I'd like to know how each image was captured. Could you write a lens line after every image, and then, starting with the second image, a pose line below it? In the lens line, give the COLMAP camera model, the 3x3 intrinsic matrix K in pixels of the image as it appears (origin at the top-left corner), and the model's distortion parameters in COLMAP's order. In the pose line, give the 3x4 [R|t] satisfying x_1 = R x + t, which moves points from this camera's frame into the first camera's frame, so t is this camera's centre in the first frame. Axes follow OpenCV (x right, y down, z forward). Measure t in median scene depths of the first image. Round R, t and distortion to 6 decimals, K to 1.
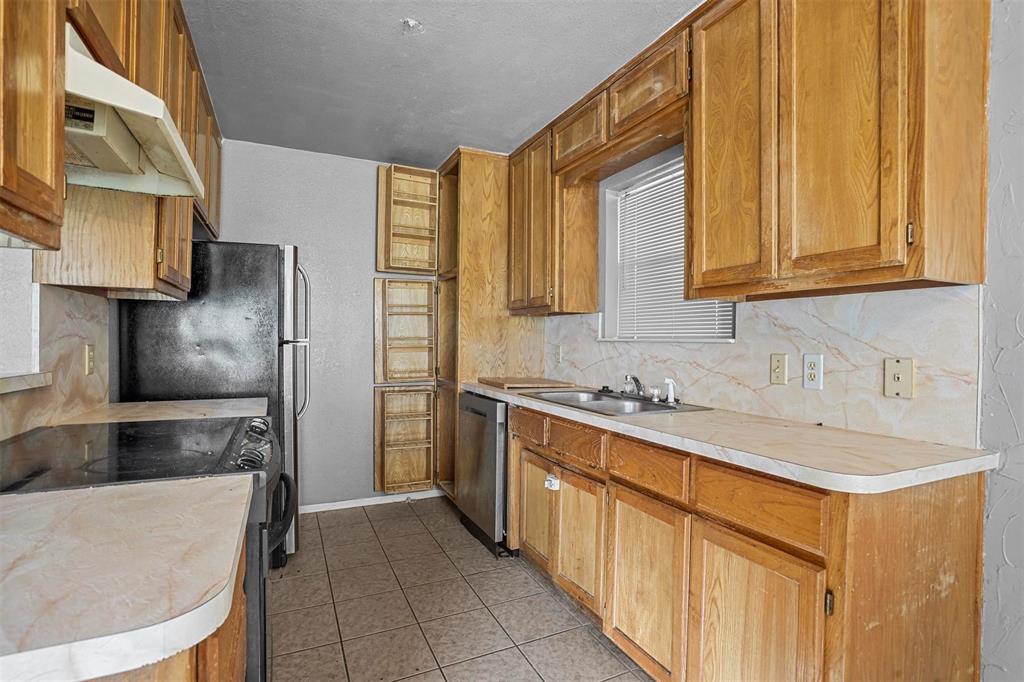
lens RADIAL K [[486.6, 0, 497.5], [0, 486.6, 344.3], [0, 0, 1]] dist [-0.050414, 0.017647]
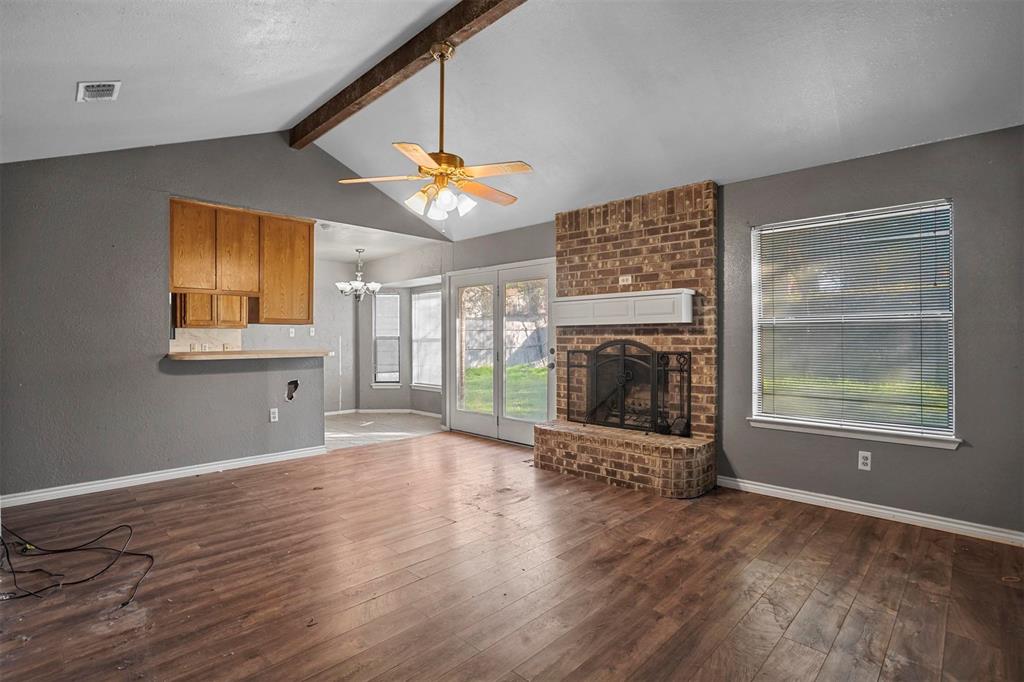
lens RADIAL K [[486.6, 0, 508.8], [0, 486.6, 340.8], [0, 0, 1]] dist [-0.050414, 0.017647]
pose [[-0.350809, -0.005681, 0.936430, -3.578204], [0.010548, 0.999894, 0.010018, -0.010666], [-0.936388, 0.013392, -0.350712, 0.074624]]
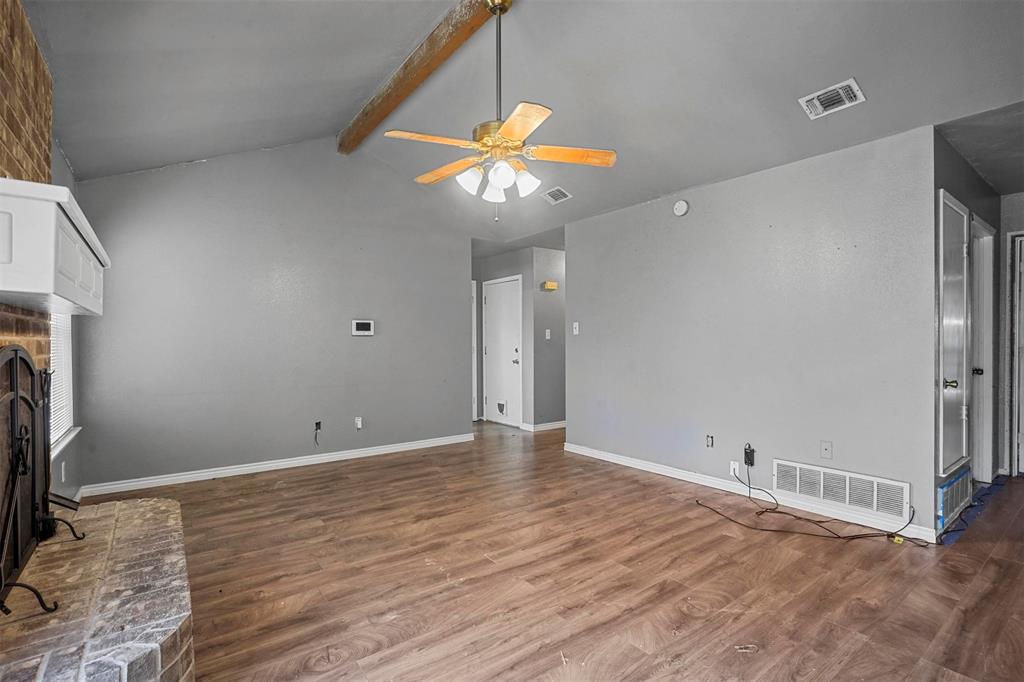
lens RADIAL K [[486.6, 0, 512.9], [0, 486.6, 332.4], [0, 0, 1]] dist [-0.050414, 0.017647]
pose [[0.202555, -0.021605, -0.979032, -0.328217], [-0.007195, 0.999697, -0.023550, 0.006060], [0.979244, 0.011814, 0.202338, -0.586343]]
